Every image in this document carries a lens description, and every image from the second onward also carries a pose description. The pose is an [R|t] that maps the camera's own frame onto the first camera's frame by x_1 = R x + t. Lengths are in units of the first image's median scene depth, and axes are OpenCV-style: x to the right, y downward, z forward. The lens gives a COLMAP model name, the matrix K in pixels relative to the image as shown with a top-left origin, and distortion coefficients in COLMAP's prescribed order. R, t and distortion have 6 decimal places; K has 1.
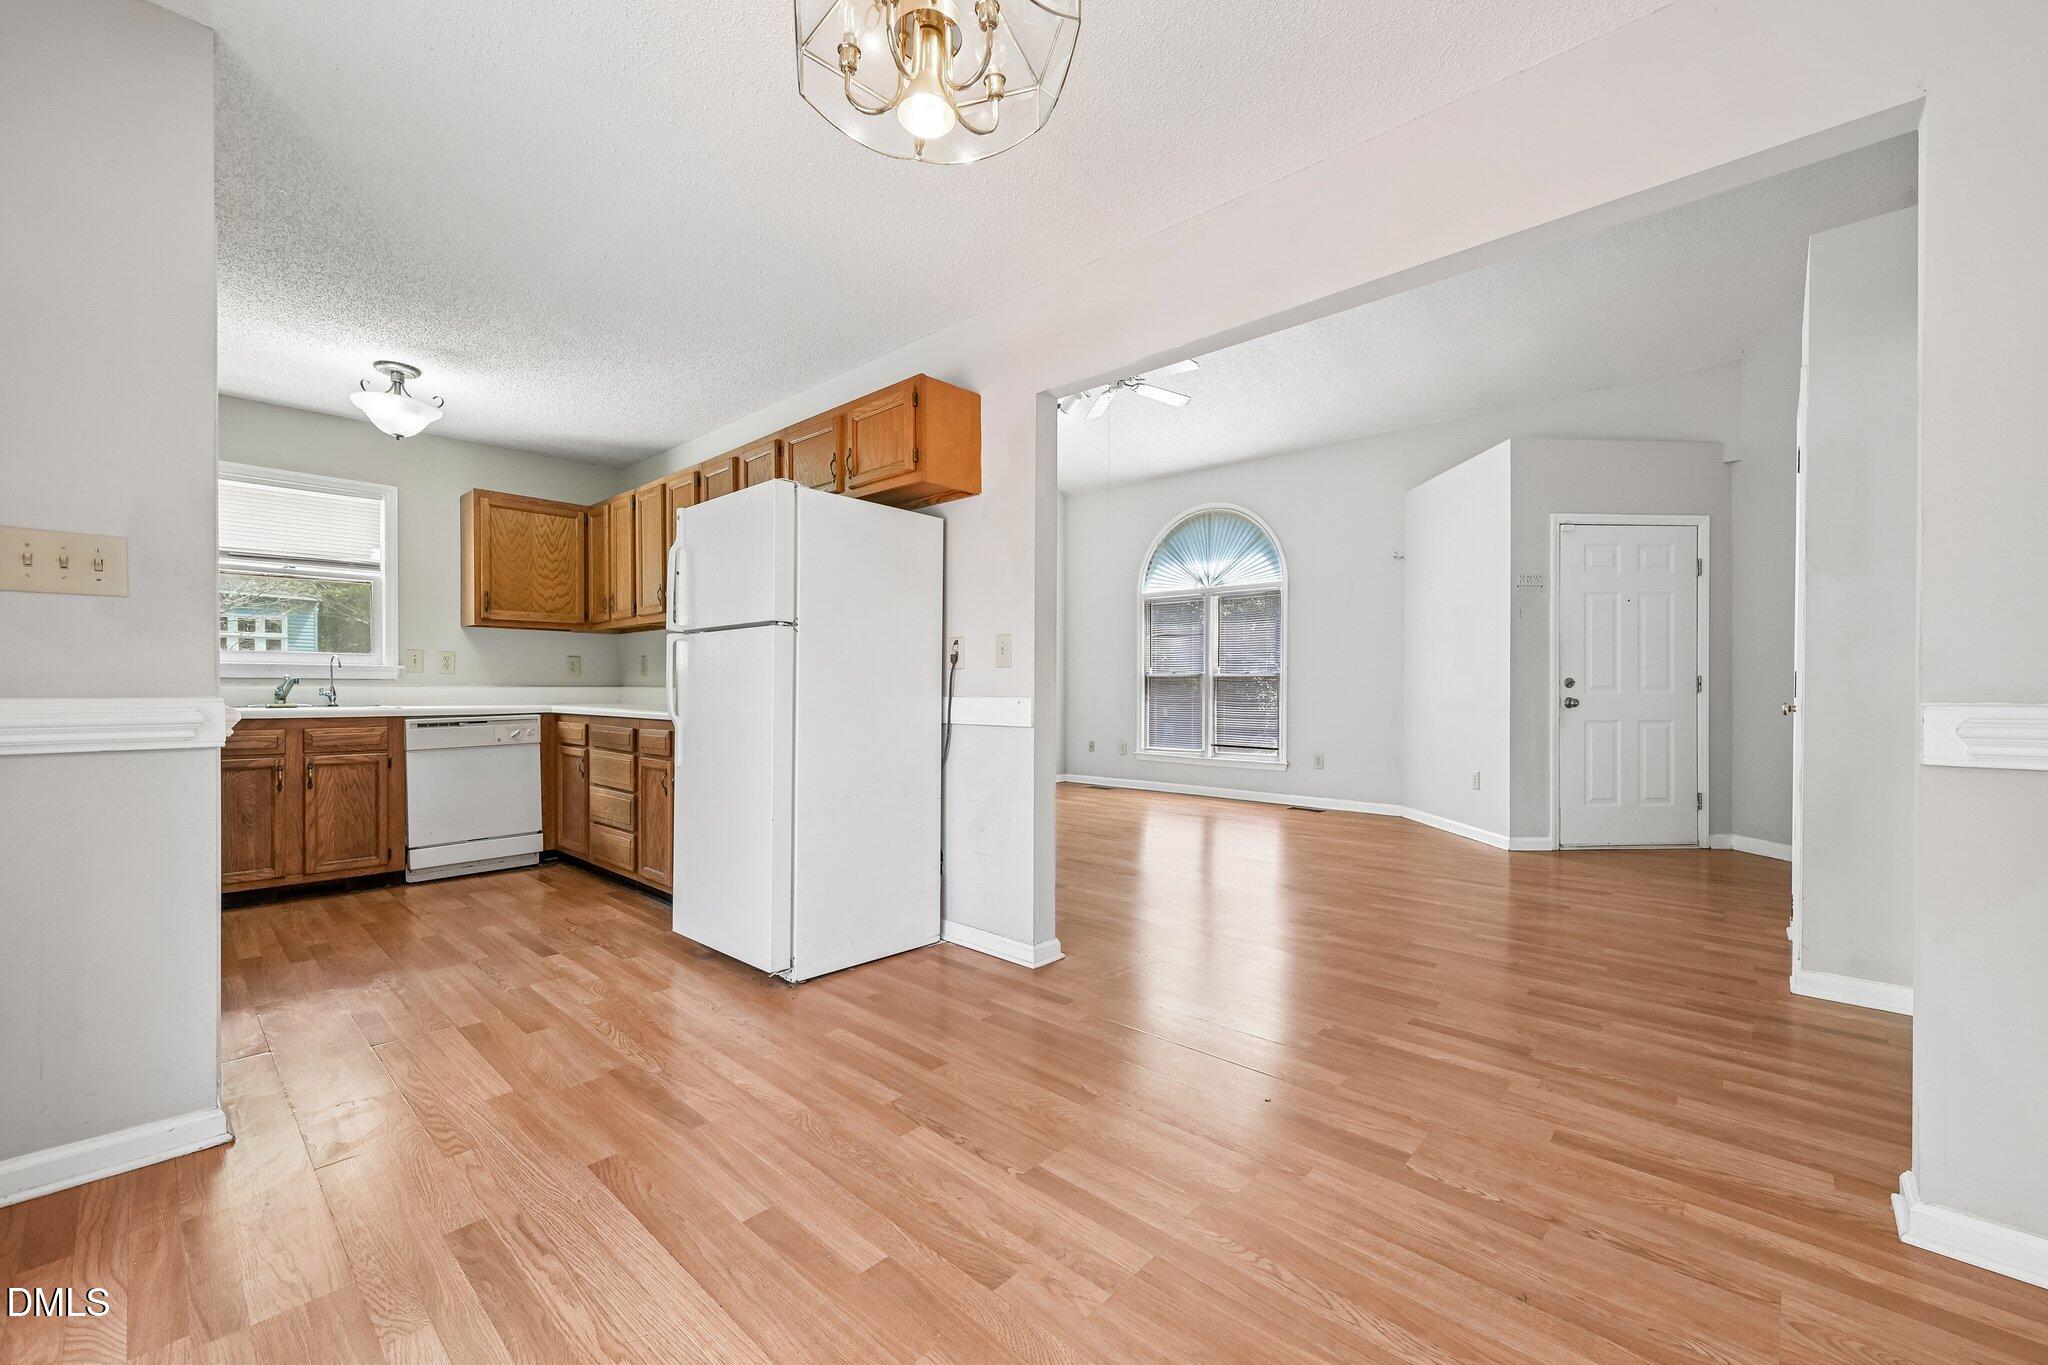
lens RADIAL K [[818.2, 0, 1019.9], [0, 818.2, 694.8], [0, 0, 1]] dist [0.002312, 0.000214]
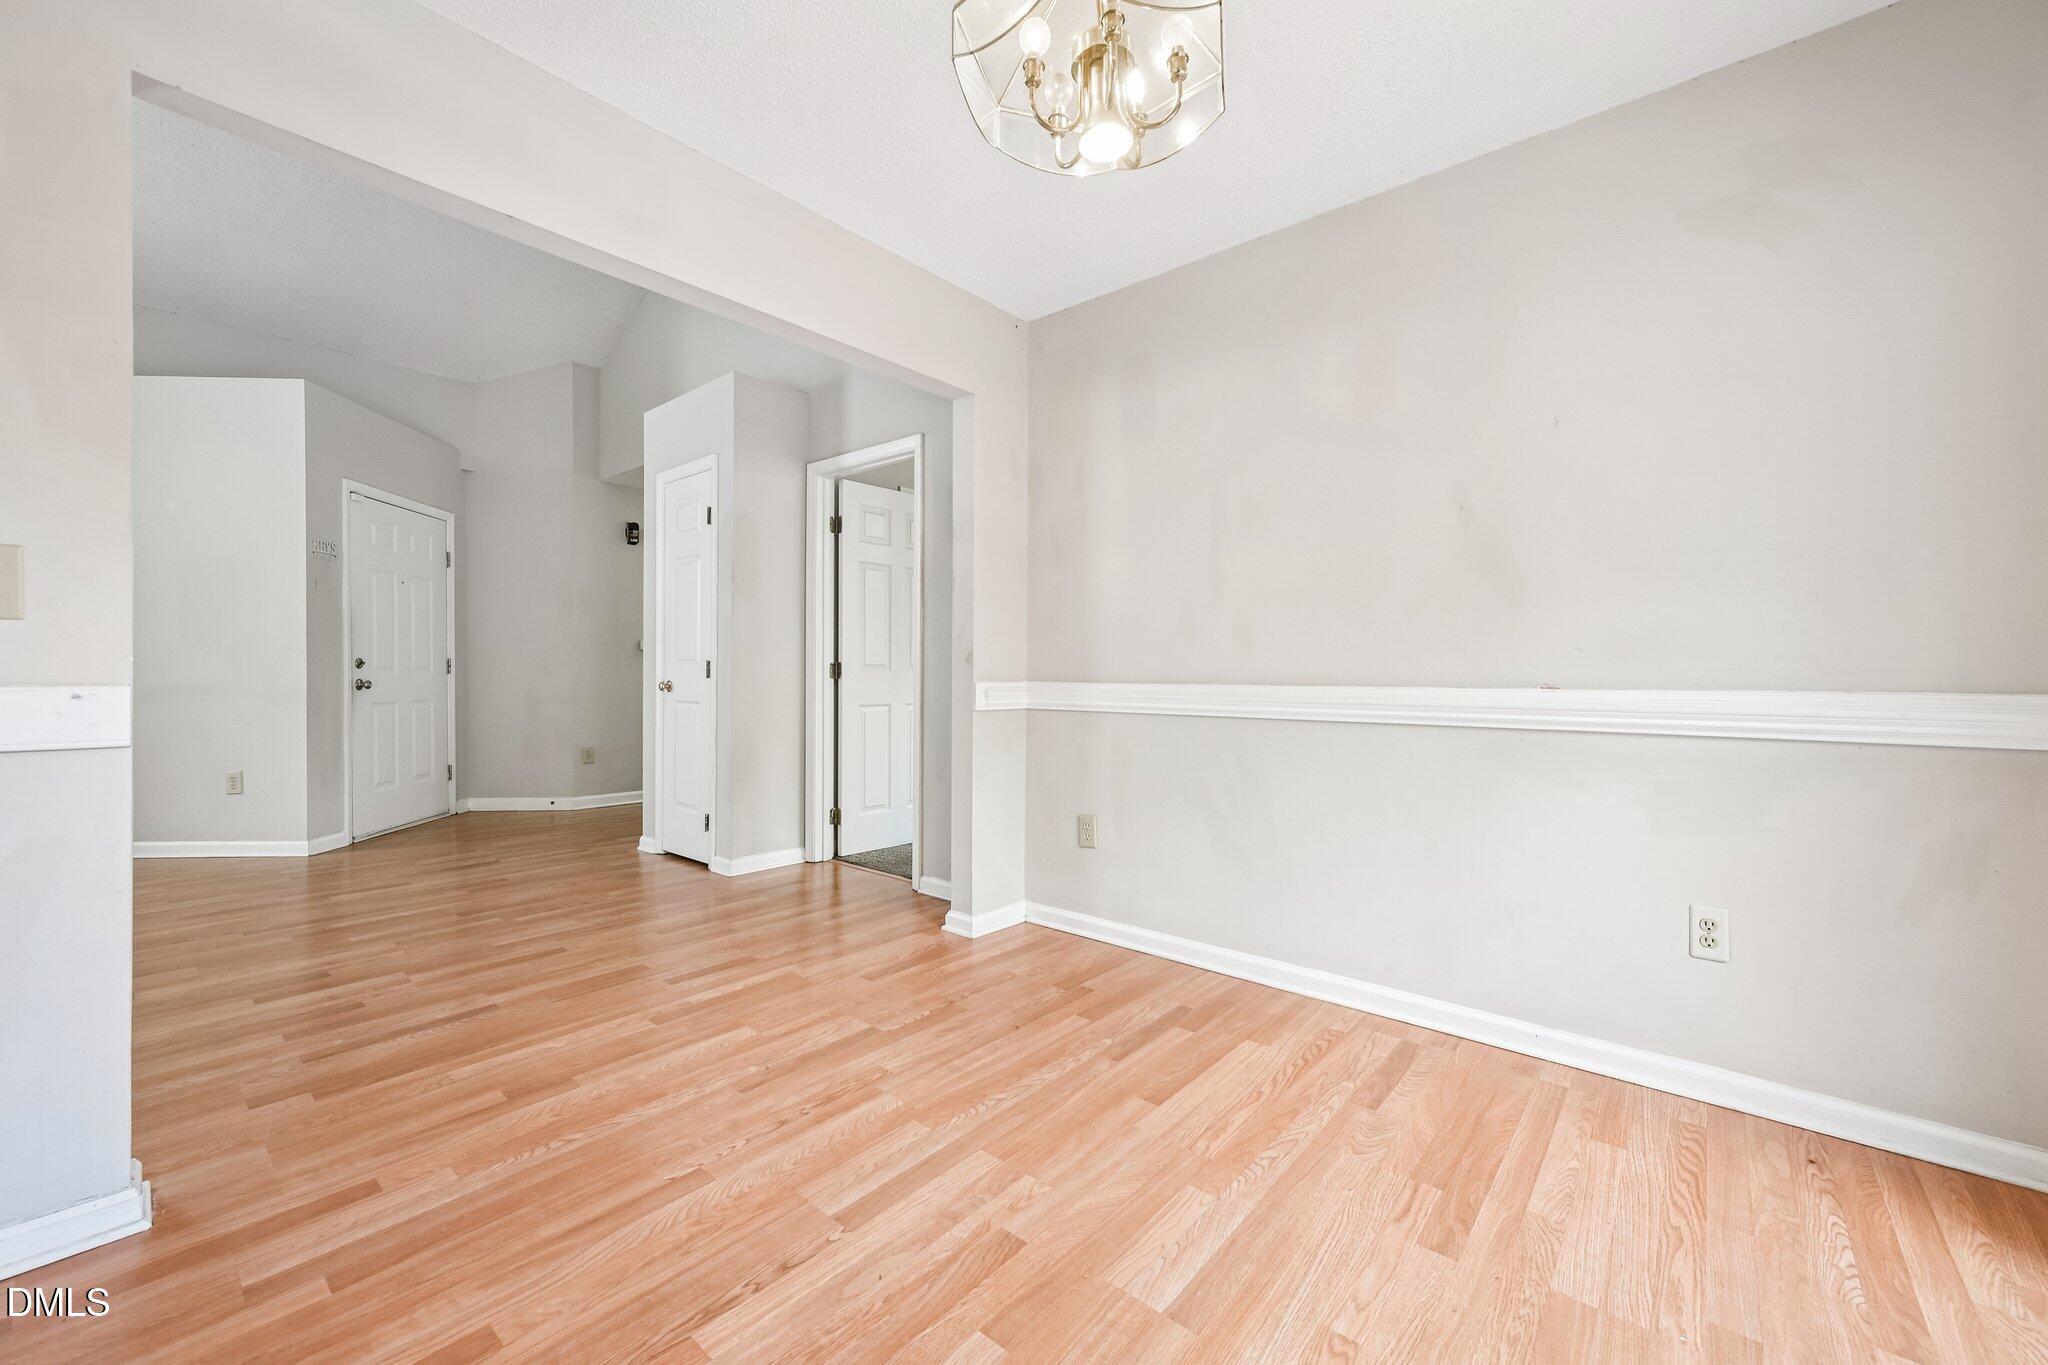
lens RADIAL K [[805.6, 0, 1024.3], [0, 805.6, 677.6], [0, 0, 1]] dist [0.001051, 0.000142]
pose [[-0.039450, -0.004837, 0.999210, -0.562404], [0.000839, 0.999988, 0.004874, -0.004449], [-0.999221, 0.001031, -0.039446, 0.548687]]
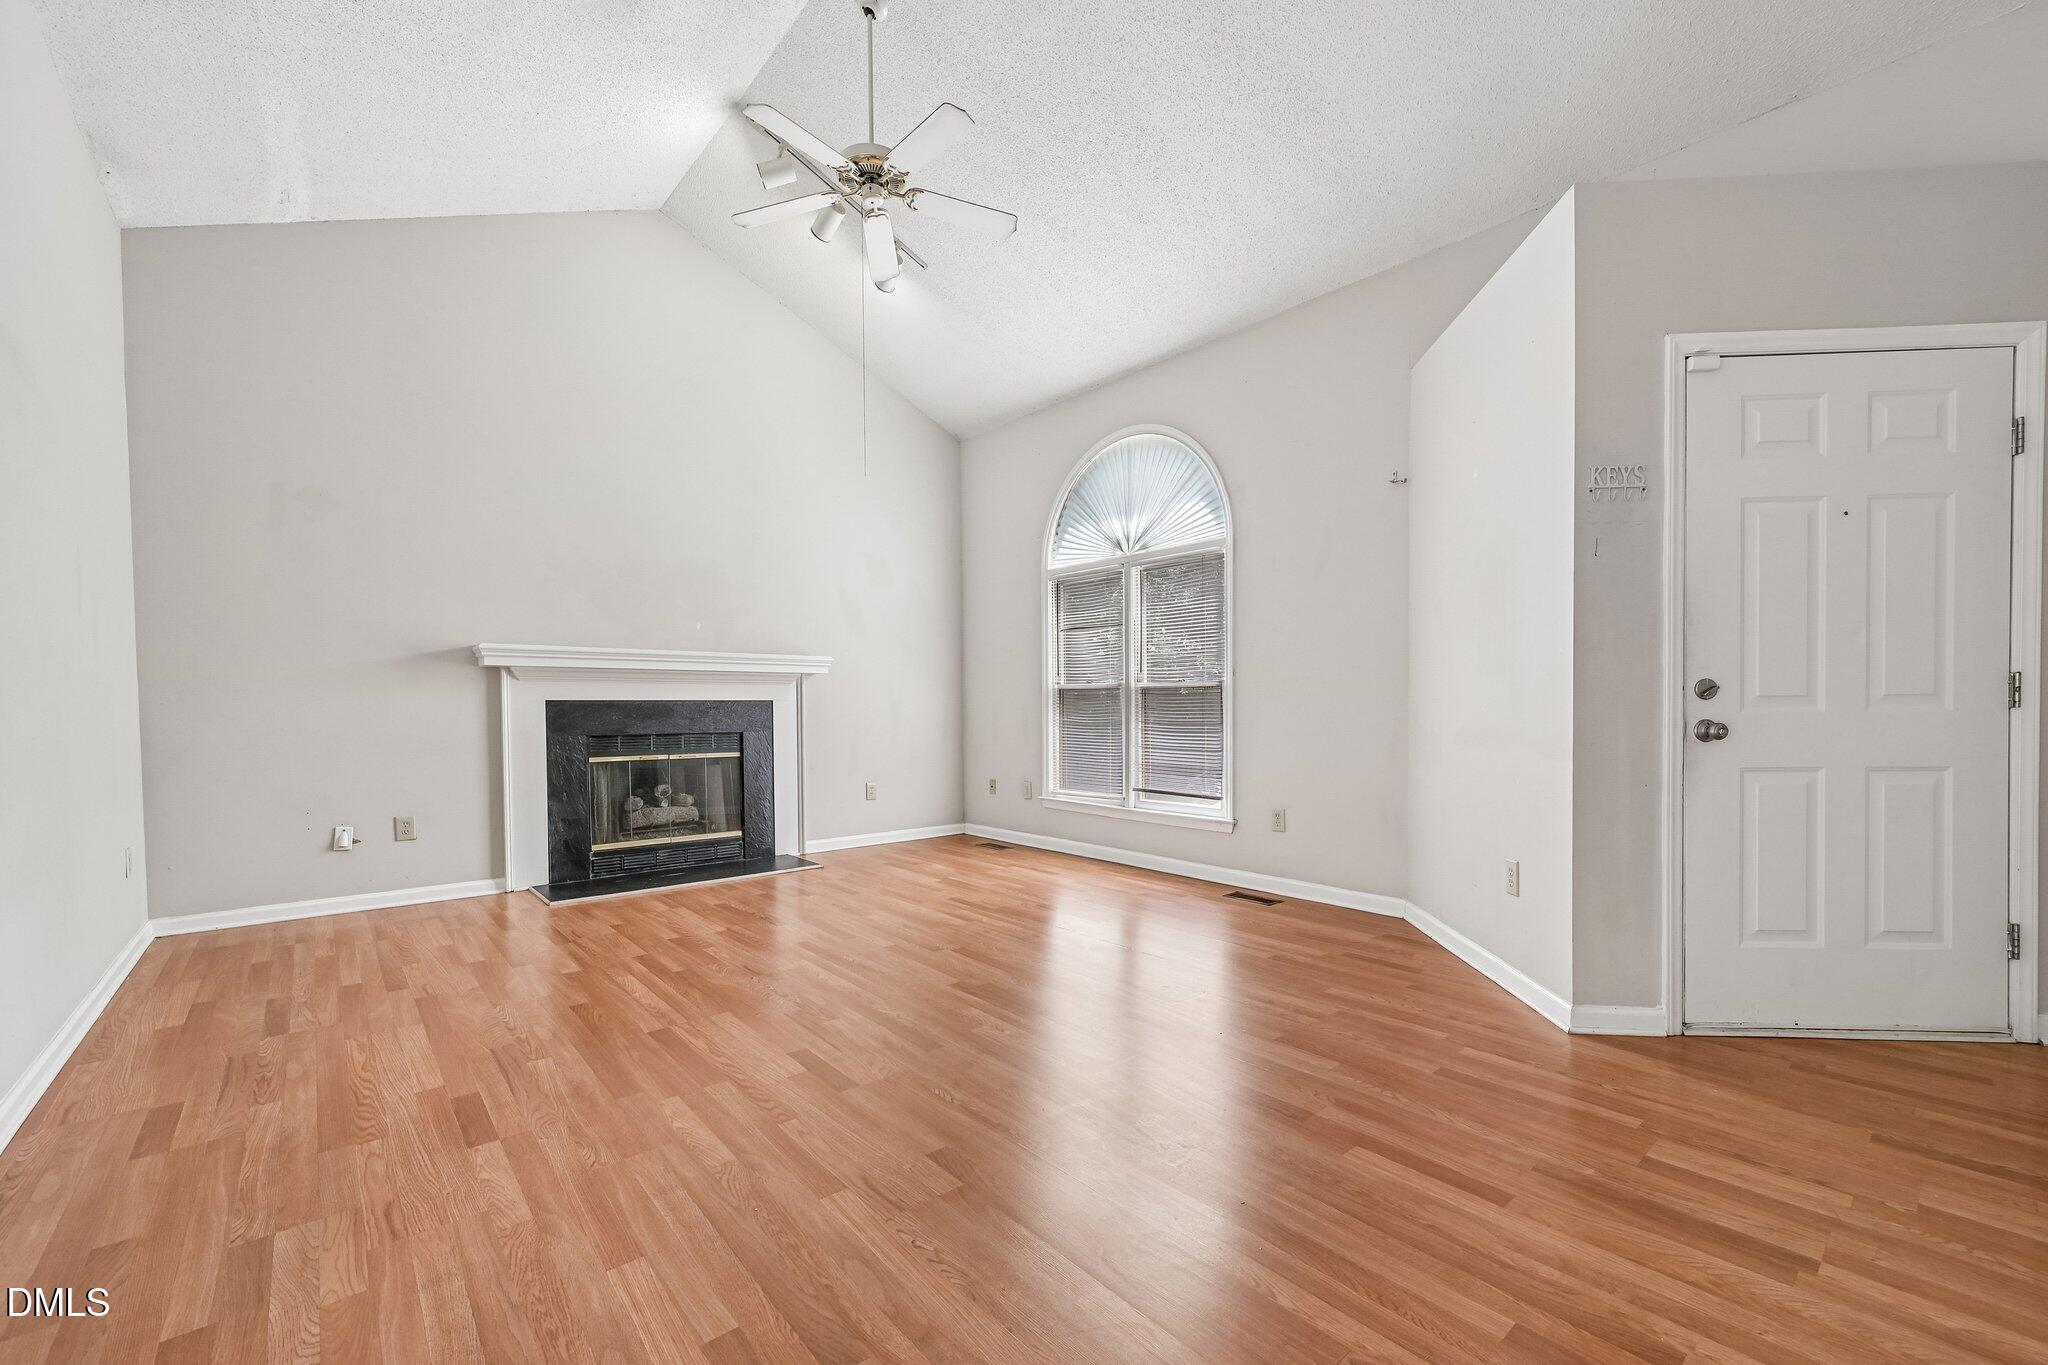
lens RADIAL K [[829.6, 0, 1010.0], [0, 829.6, 723.1], [0, 0, 1]] dist [0.002906, 0.000290]
pose [[0.992038, -0.004210, -0.125869, 0.651573], [0.005837, 0.999904, 0.012564, -0.006410], [0.125804, -0.013198, 0.991967, 0.926154]]
